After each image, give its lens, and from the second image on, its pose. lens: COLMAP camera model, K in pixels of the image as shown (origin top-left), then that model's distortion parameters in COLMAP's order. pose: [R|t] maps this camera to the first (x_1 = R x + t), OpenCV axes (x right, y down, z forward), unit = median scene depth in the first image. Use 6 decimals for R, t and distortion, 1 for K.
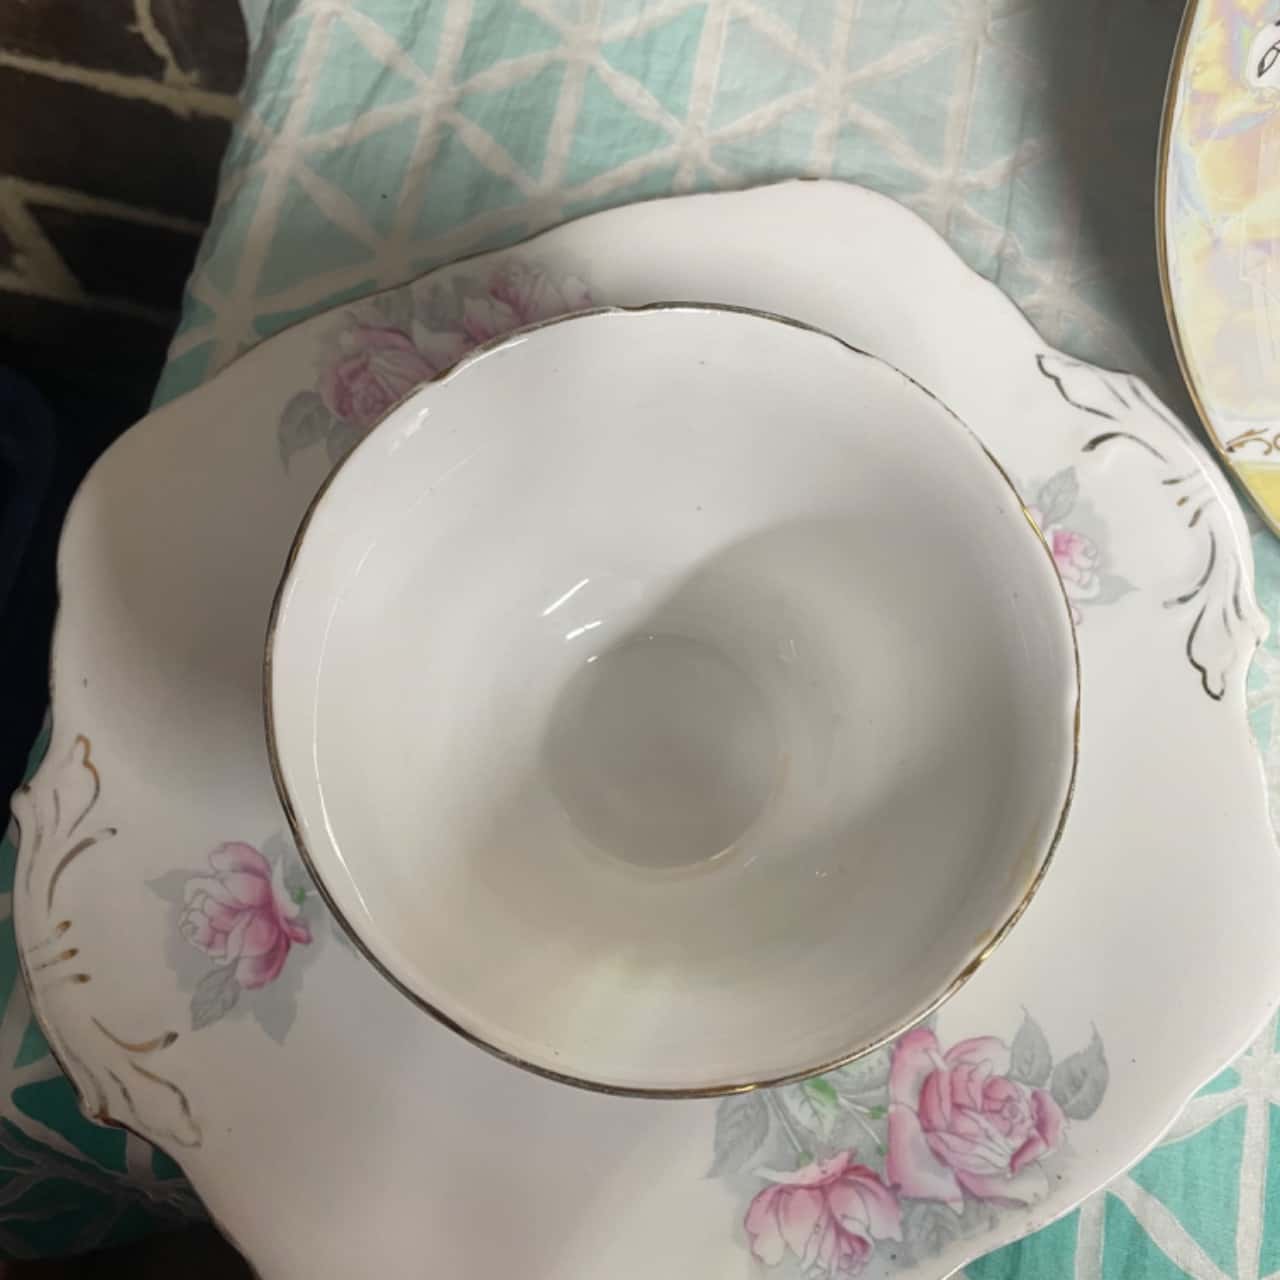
lens RADIAL K [[1354.4, 0, 635.8], [0, 1354.4, 641.5], [0, 0, 1]] dist [-0.017972, 0.000000]
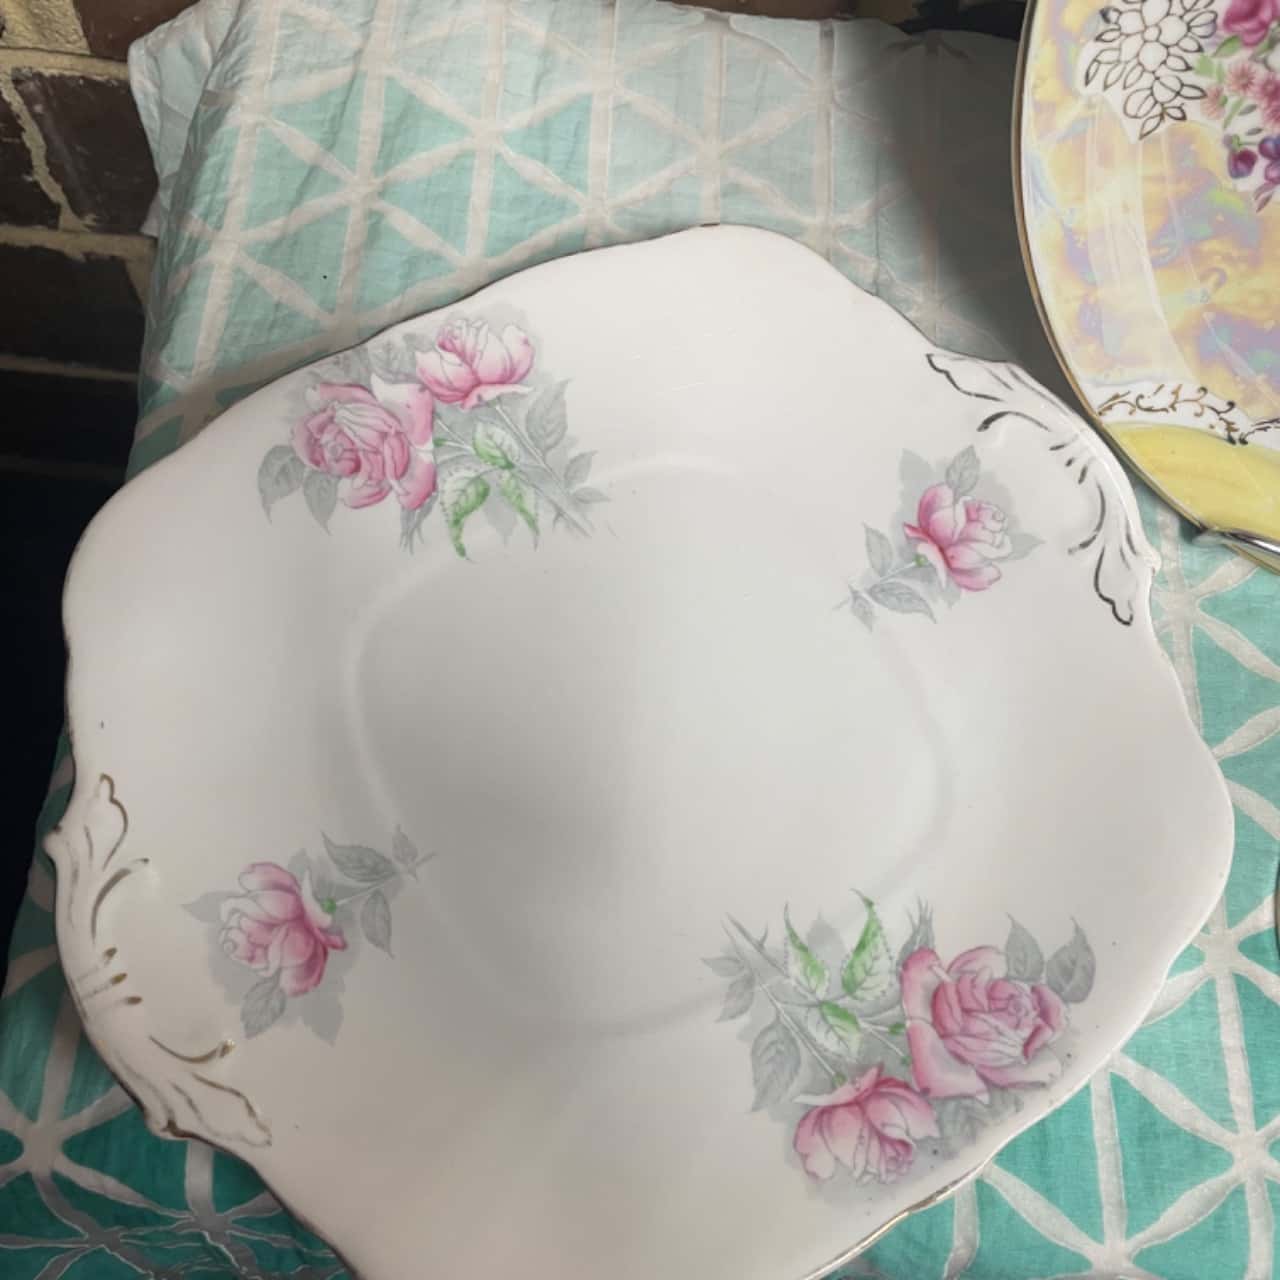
lens RADIAL K [[1354.4, 0, 643.1], [0, 1354.4, 637.4], [0, 0, 1]] dist [-0.017972, 0.000000]
pose [[0.986627, -0.113376, 0.117099, -0.109155], [0.126171, 0.986075, -0.108340, 0.128014], [-0.103185, 0.121666, 0.987193, -0.082048]]
